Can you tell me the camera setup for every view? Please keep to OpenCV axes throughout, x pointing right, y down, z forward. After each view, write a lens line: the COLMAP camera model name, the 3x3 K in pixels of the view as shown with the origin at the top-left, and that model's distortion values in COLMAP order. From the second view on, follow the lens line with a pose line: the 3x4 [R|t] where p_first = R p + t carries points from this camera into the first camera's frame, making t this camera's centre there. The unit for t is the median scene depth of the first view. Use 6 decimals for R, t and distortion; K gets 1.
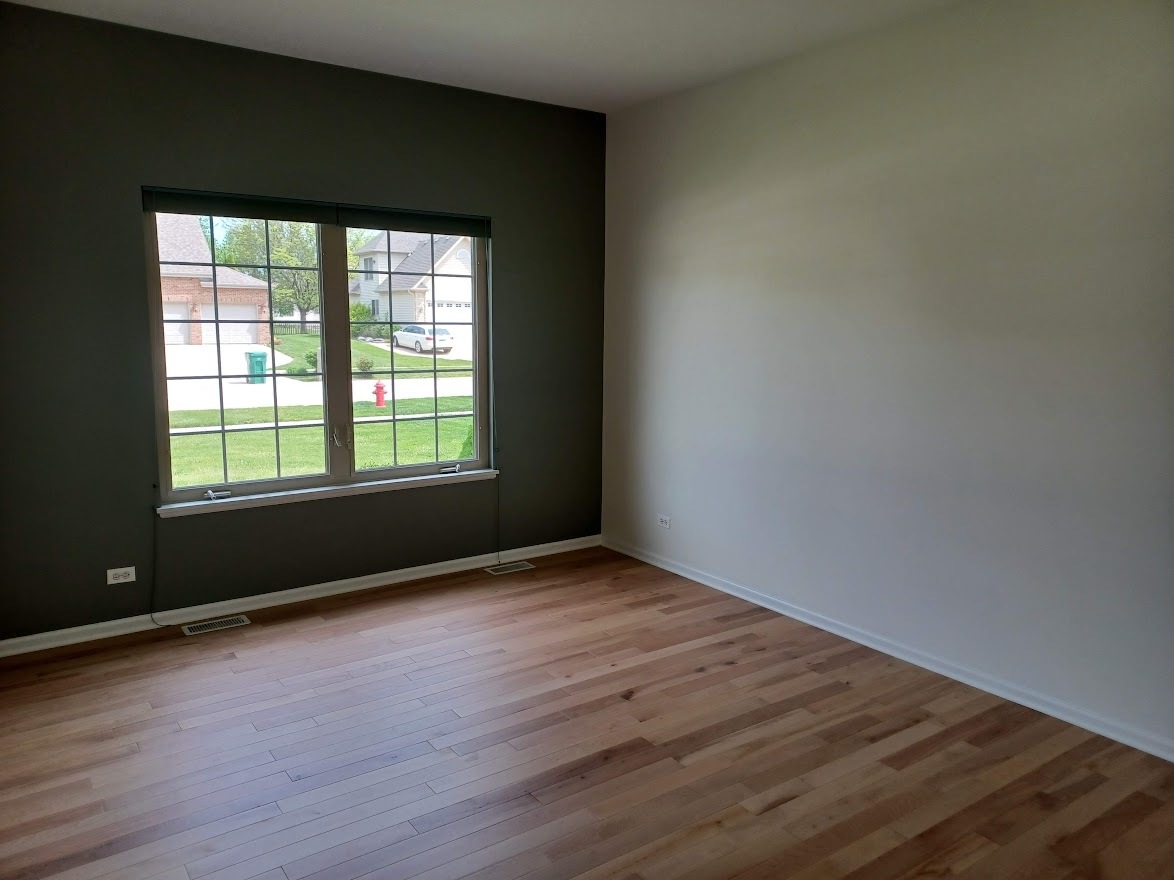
lens RADIAL K [[854.6, 0, 587.5], [0, 854.6, 437.3], [0, 0, 1]] dist [0.057326, -0.044803]
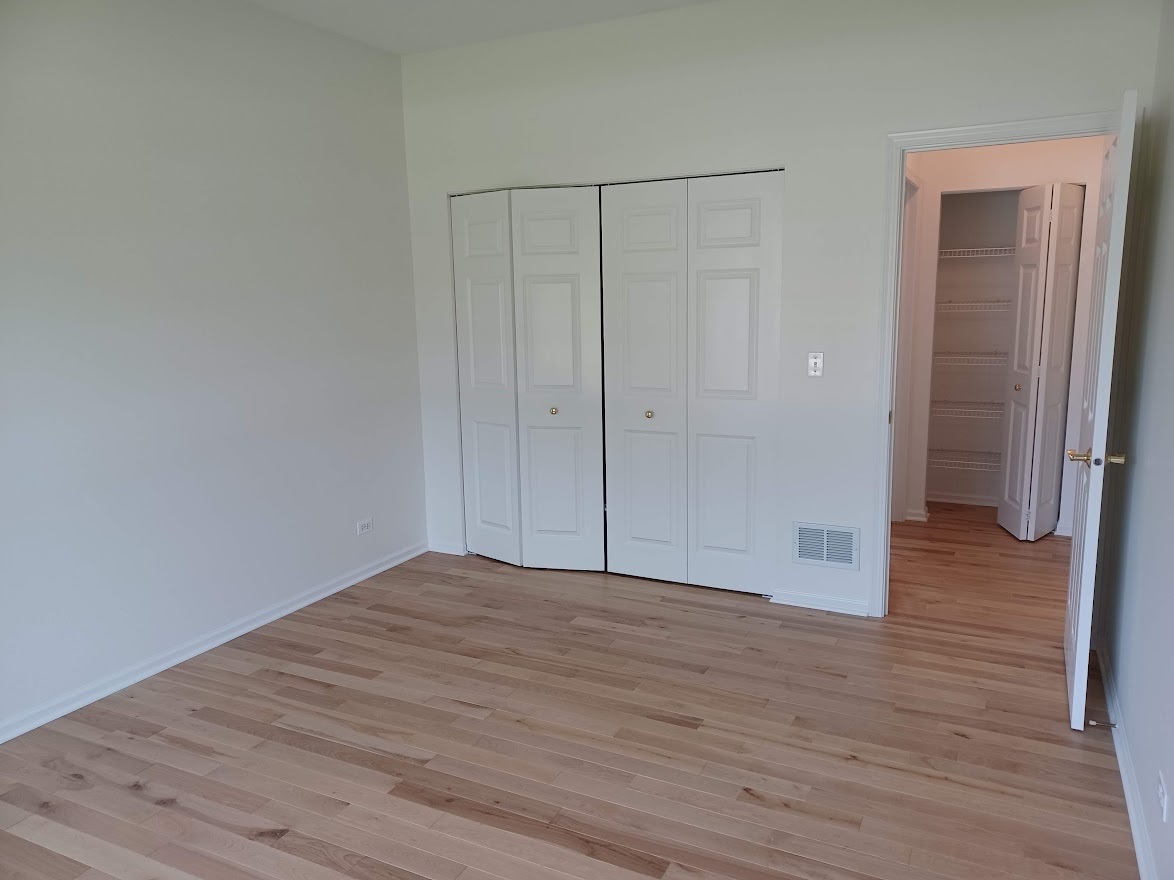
lens RADIAL K [[854.6, 0, 586.9], [0, 854.6, 439.1], [0, 0, 1]] dist [0.057326, -0.044803]
pose [[-0.462335, -0.157055, 0.872686, -0.690848], [0.139846, 0.958957, 0.246669, -0.162401], [-0.875608, 0.236085, -0.421395, 1.068397]]
